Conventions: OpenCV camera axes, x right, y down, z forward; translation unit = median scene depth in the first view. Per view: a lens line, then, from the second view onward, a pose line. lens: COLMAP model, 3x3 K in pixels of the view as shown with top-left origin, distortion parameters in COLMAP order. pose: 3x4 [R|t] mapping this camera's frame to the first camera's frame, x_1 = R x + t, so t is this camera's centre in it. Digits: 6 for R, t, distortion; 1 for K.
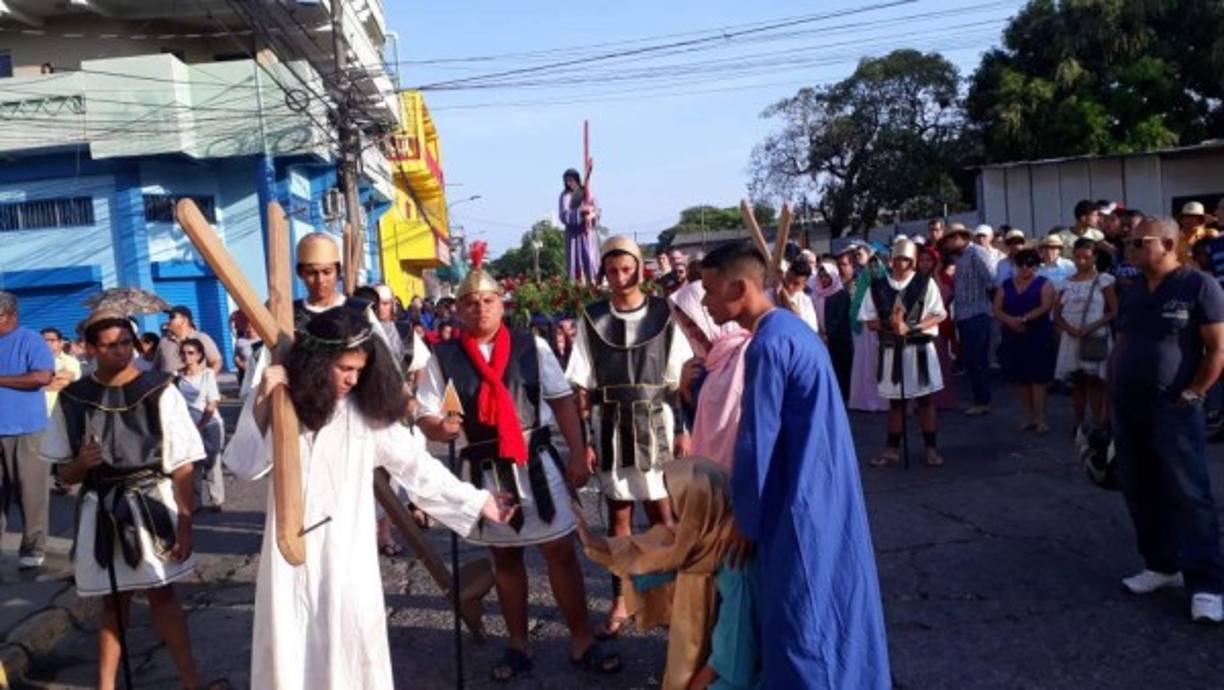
lens RADIAL K [[881.5, 0, 655.5], [0, 881.5, 352.3], [0, 0, 1]] dist [-0.001300, -0.004494]
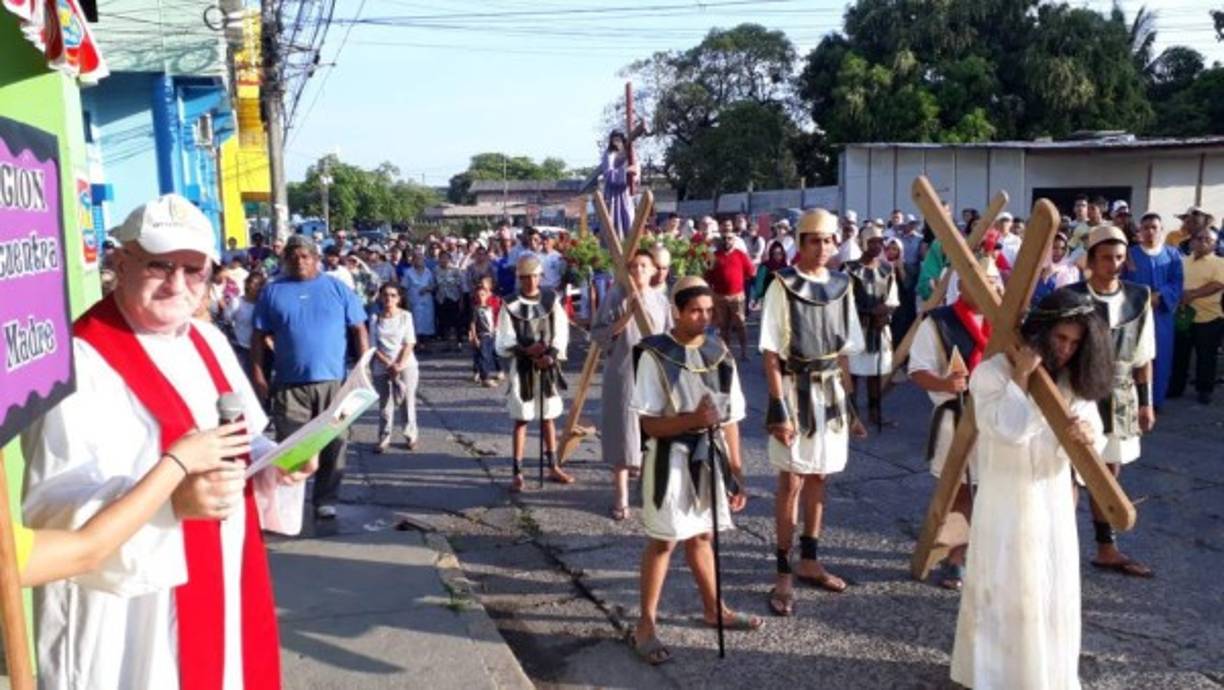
lens RADIAL K [[869.8, 0, 636.7], [0, 869.8, 313.9], [0, 0, 1]] dist [0.097397, -0.177223]
pose [[0.975135, 0.038718, 0.218204, -0.154431], [-0.041612, 0.999096, 0.008679, -0.003528], [-0.217671, -0.017543, 0.975865, 0.005134]]
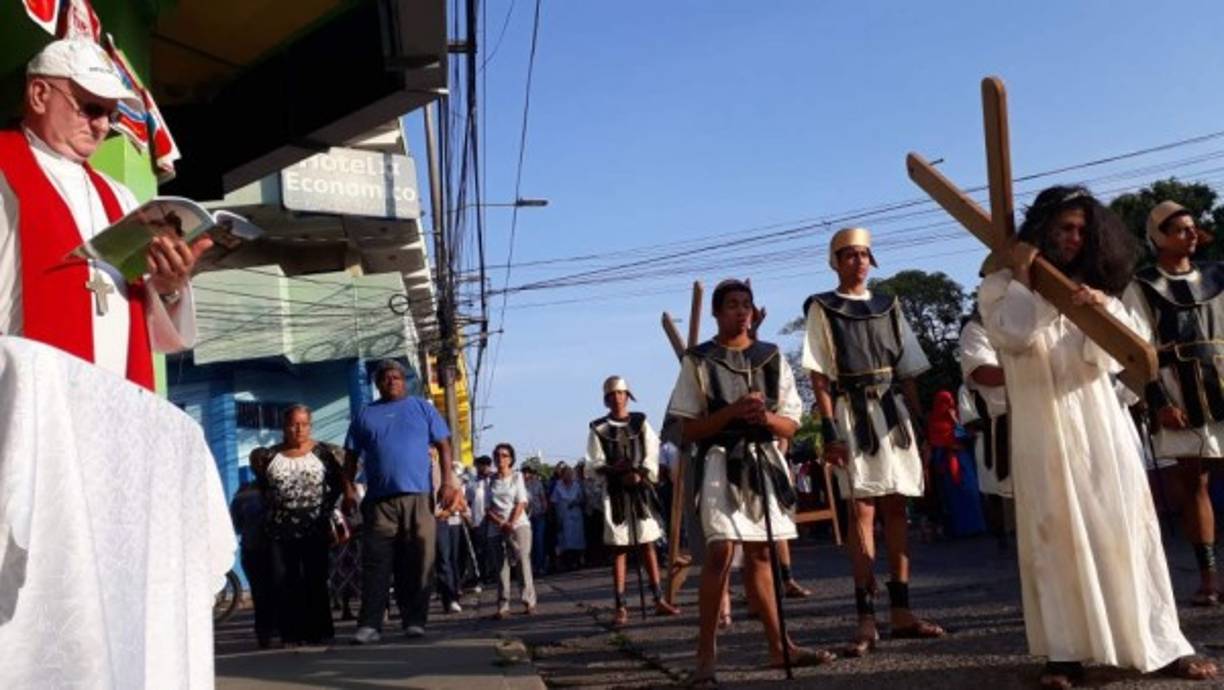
lens RADIAL K [[881.5, 0, 655.5], [0, 881.5, 352.3], [0, 0, 1]] dist [-0.001300, -0.004494]
pose [[0.999240, -0.032707, 0.021185, -0.118846], [0.037151, 0.963649, -0.264576, 0.051404], [-0.011761, 0.265163, 0.964132, 0.009047]]
